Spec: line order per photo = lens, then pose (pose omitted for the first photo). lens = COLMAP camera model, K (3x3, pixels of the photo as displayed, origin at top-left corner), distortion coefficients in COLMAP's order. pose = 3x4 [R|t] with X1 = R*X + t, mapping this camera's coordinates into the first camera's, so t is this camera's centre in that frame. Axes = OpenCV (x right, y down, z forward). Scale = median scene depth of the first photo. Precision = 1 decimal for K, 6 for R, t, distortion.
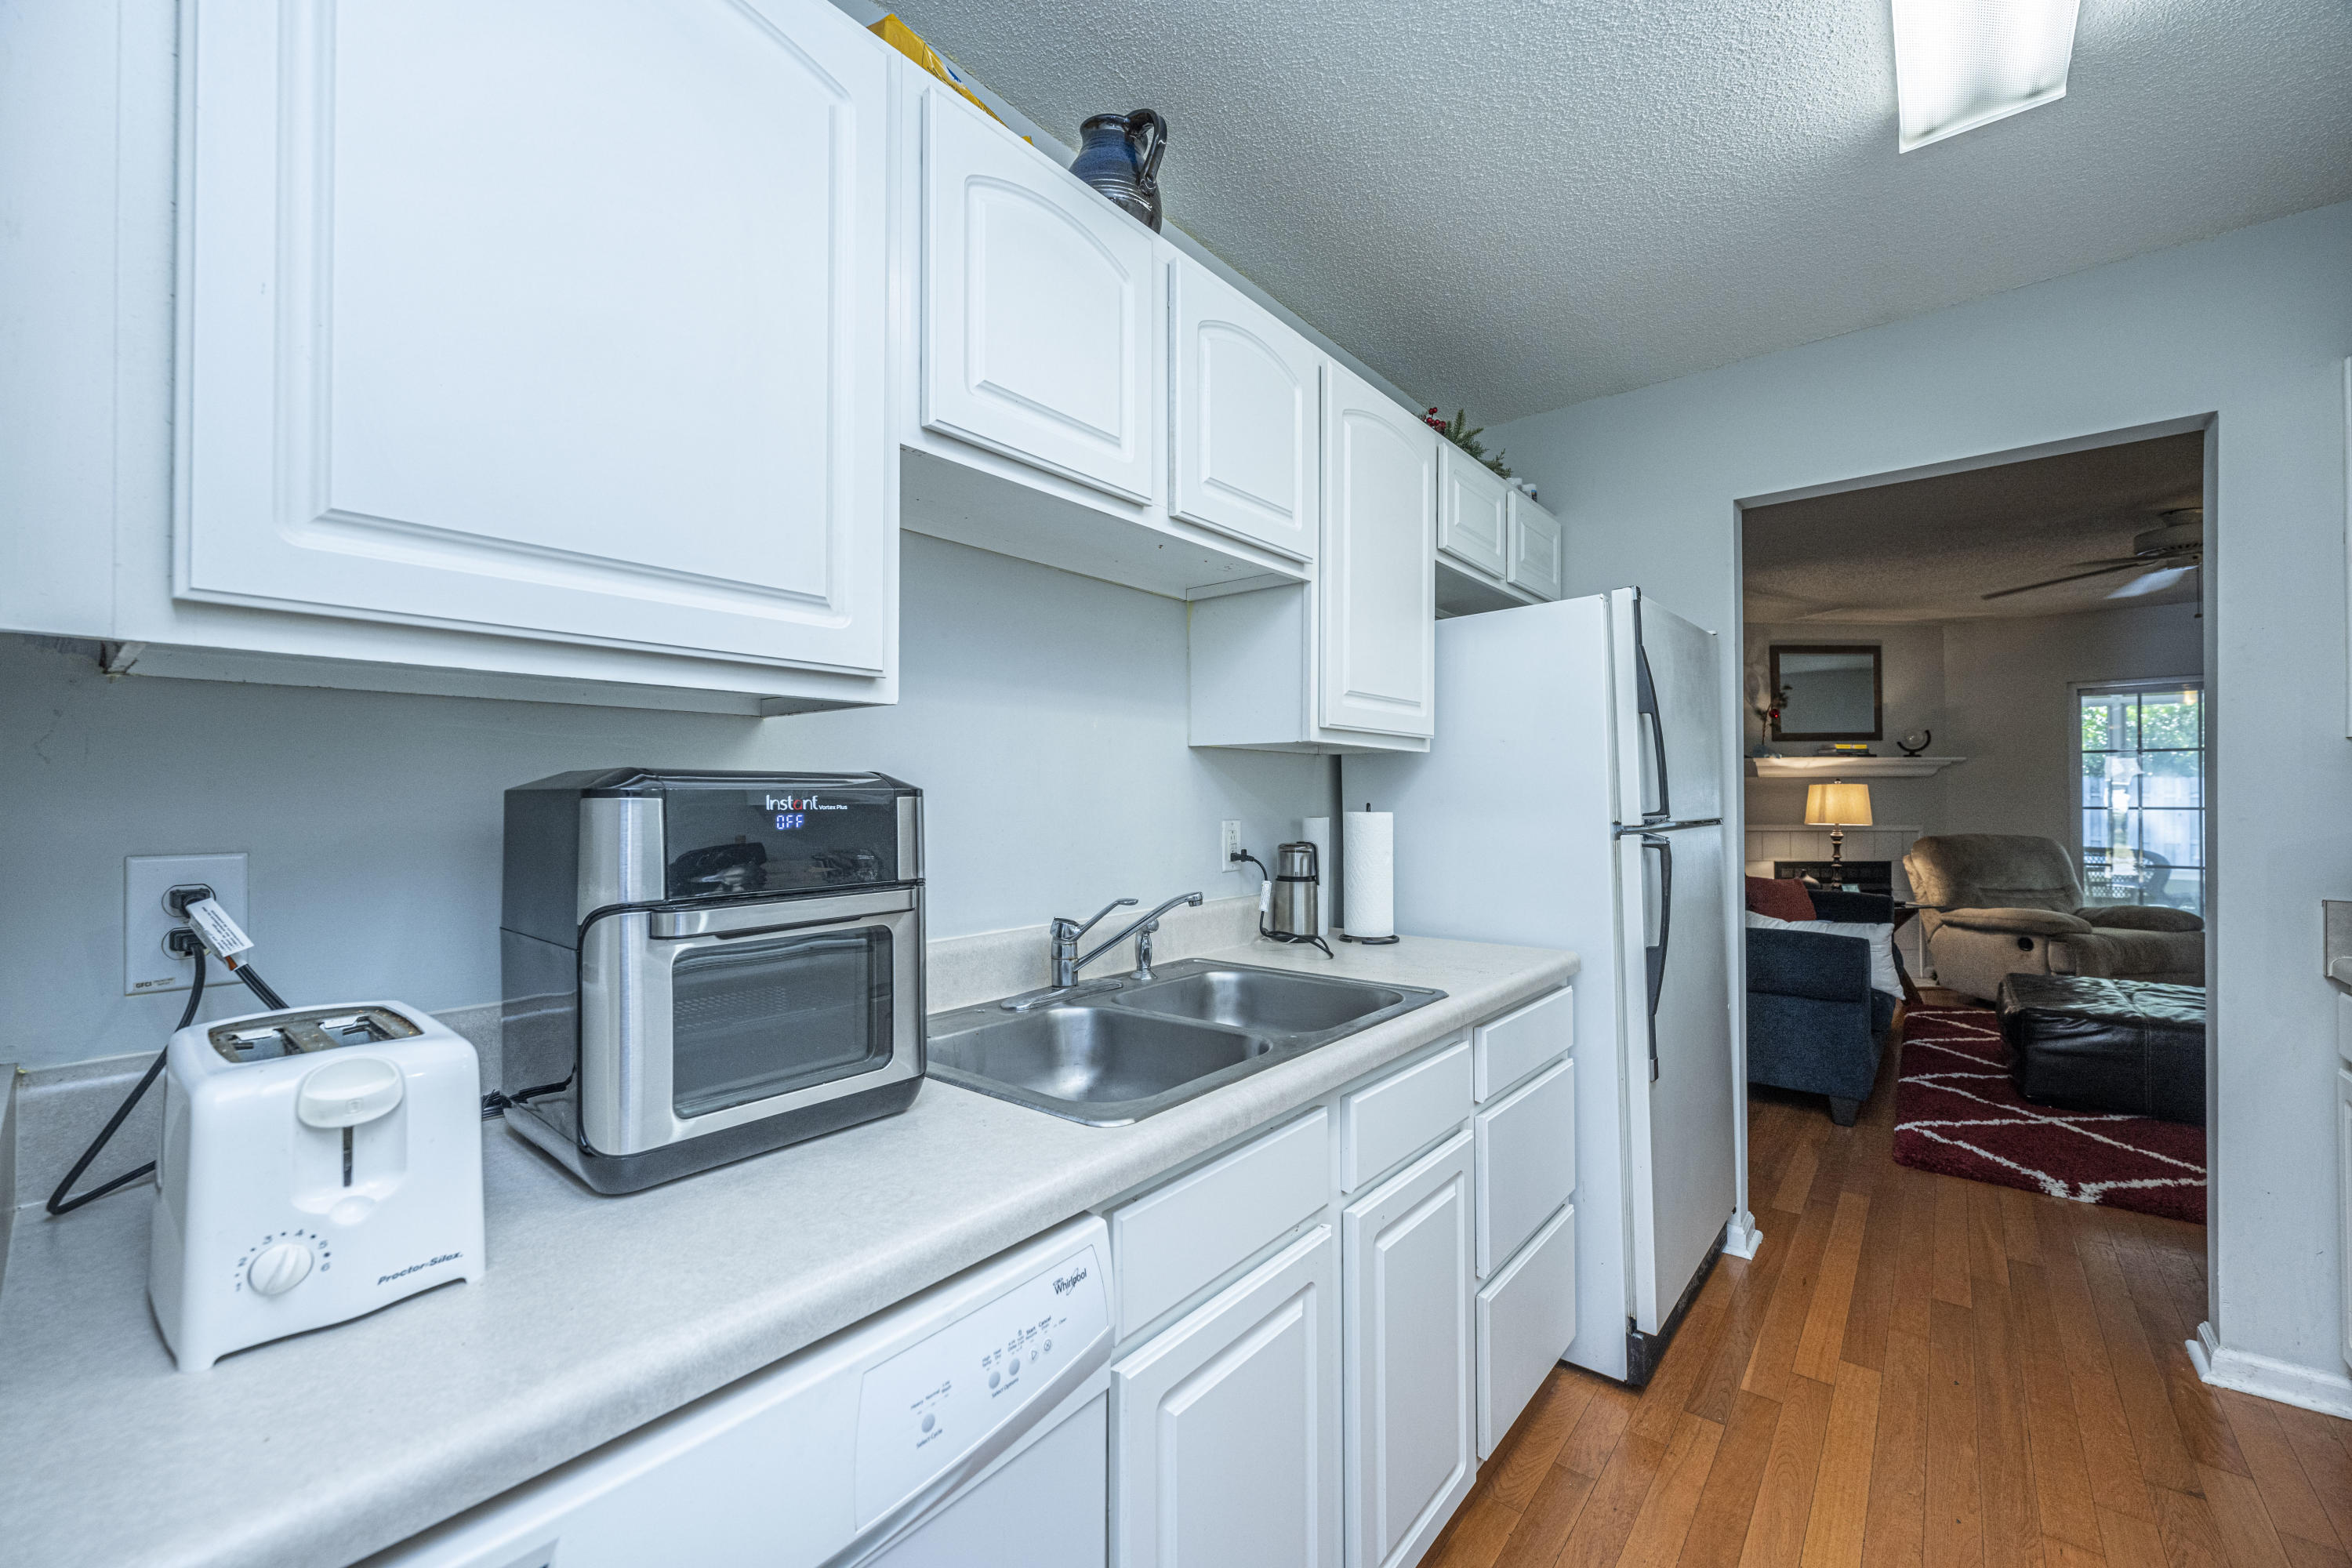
lens RADIAL K [[929.4, 0, 1143.5], [0, 929.4, 803.1], [0, 0, 1]] dist [0.001258, -0.000351]
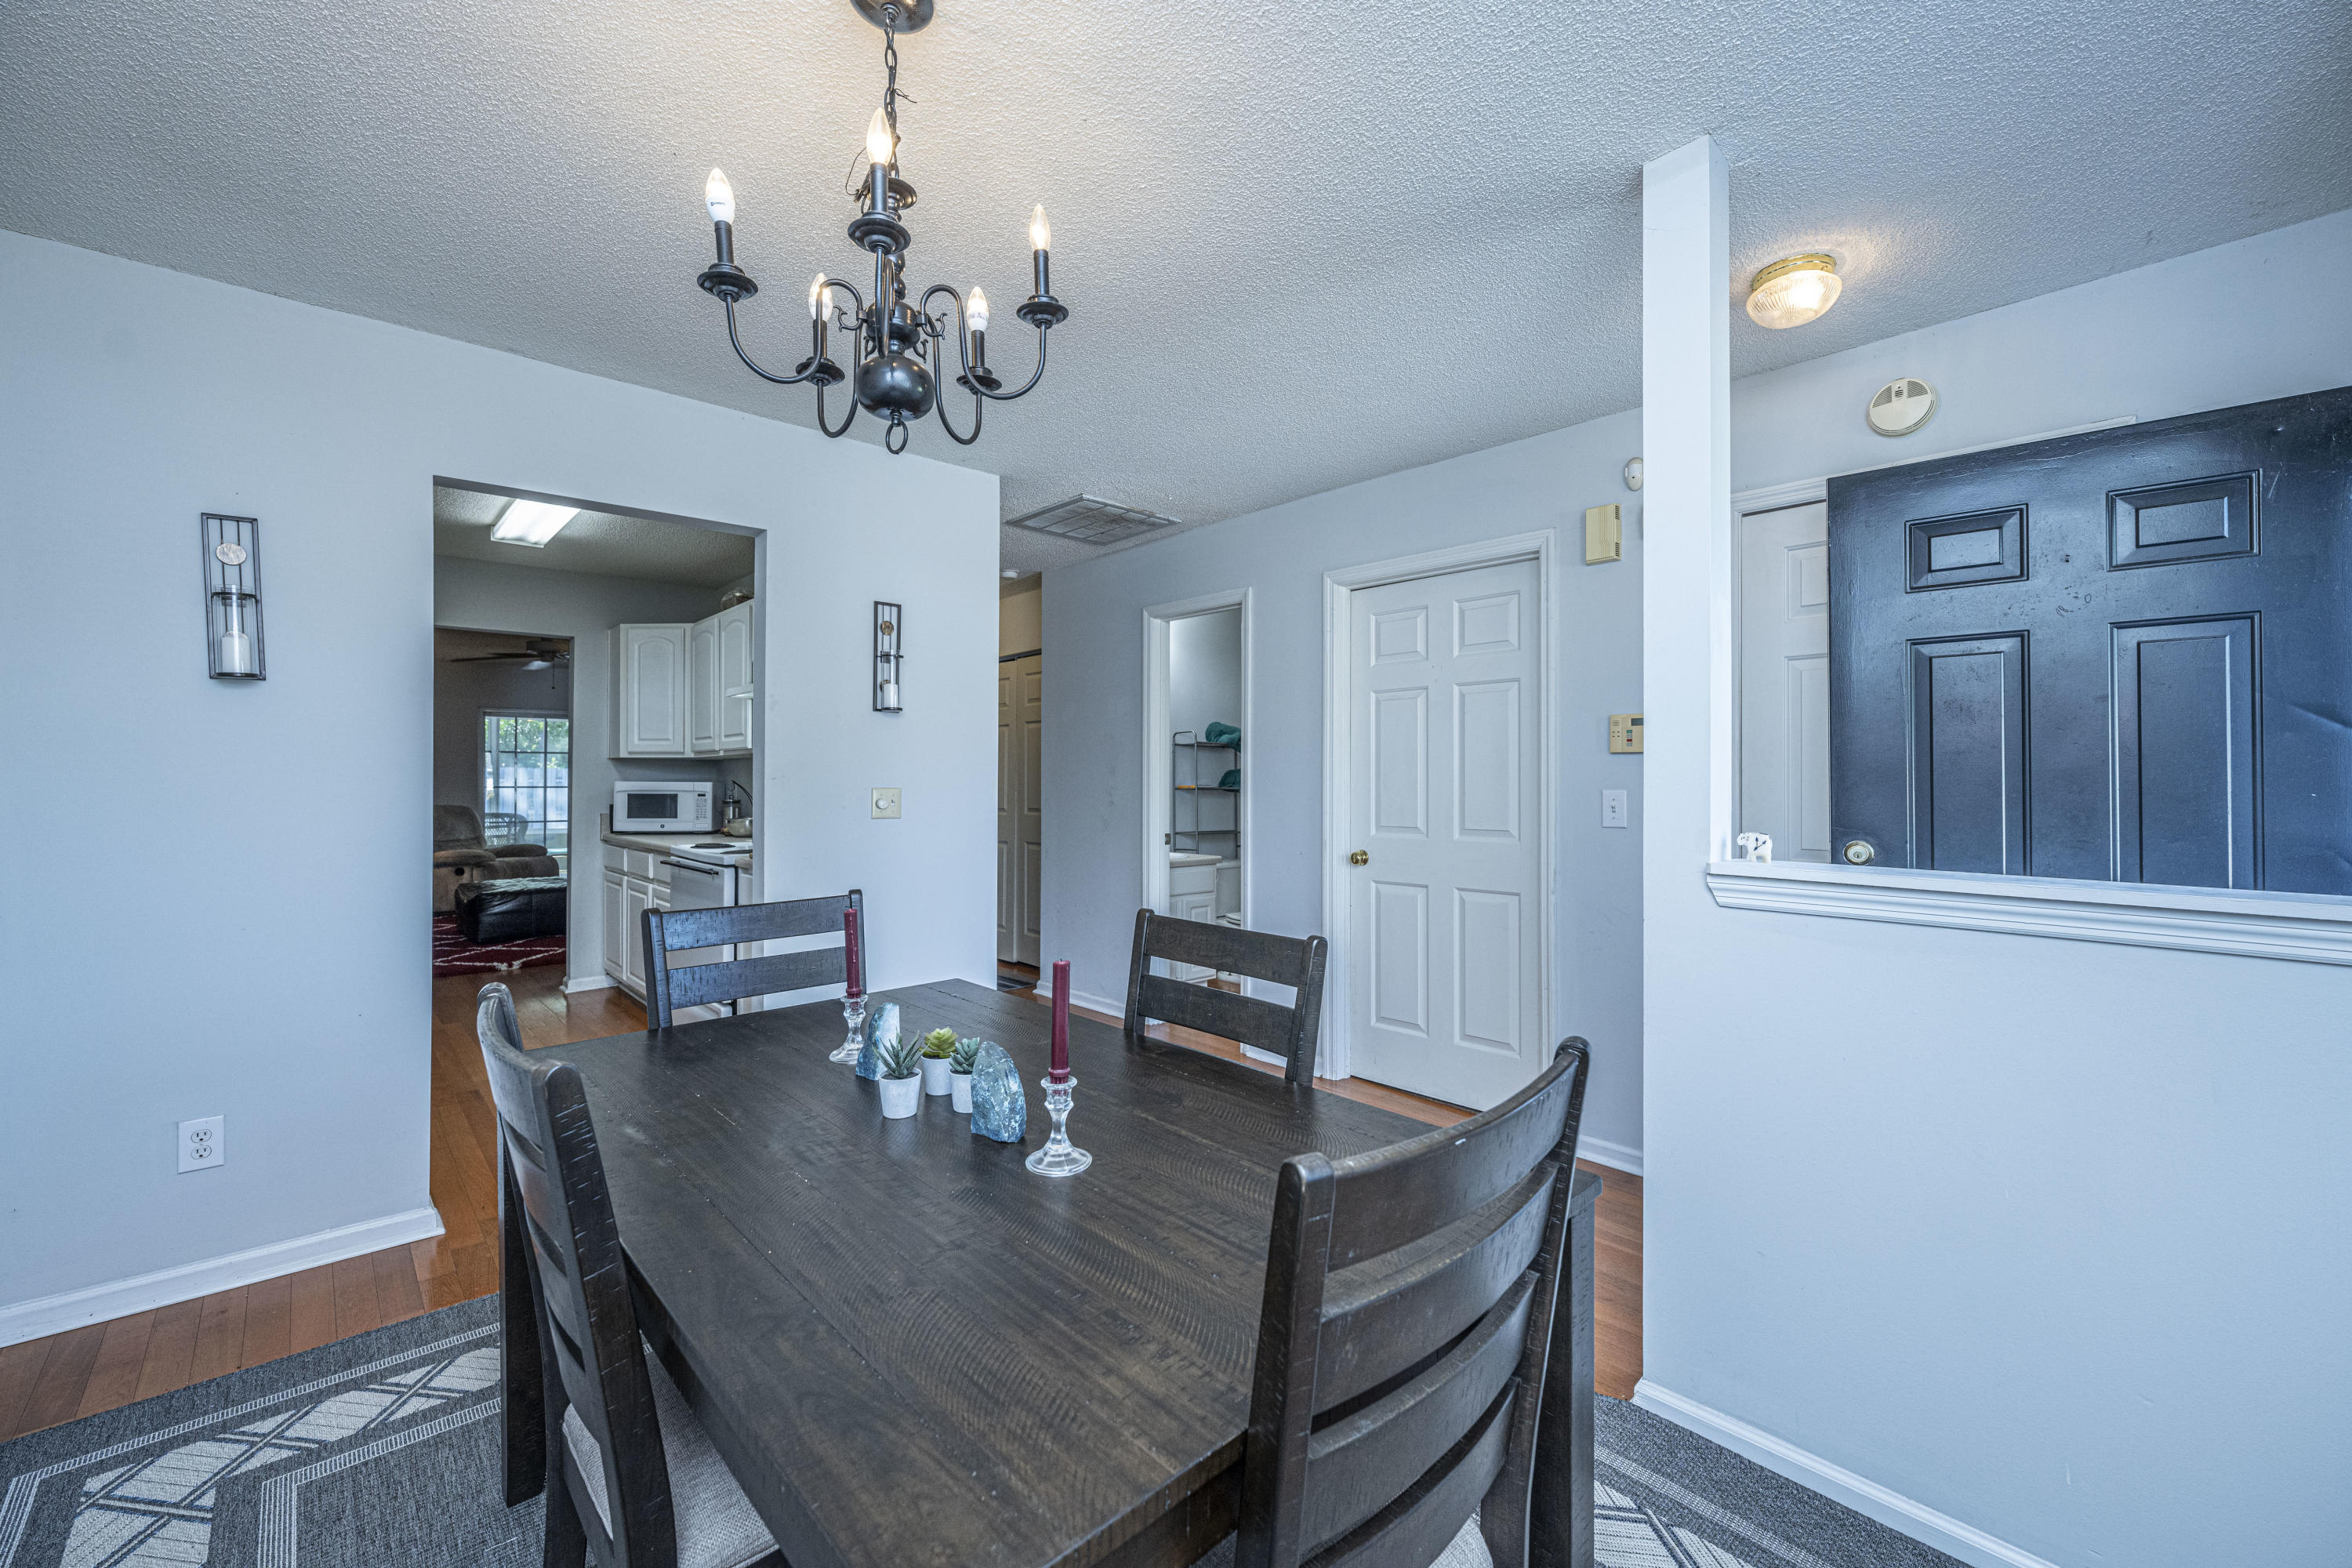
lens RADIAL K [[951.5, 0, 1172.5], [0, 951.5, 769.1], [0, 0, 1]] dist [-0.001546, 0.000508]
pose [[0.119450, 0.014713, 0.992731, -0.723259], [0.006111, 0.999860, -0.015554, 0.011167], [-0.992821, 0.007924, 0.119344, -0.561585]]
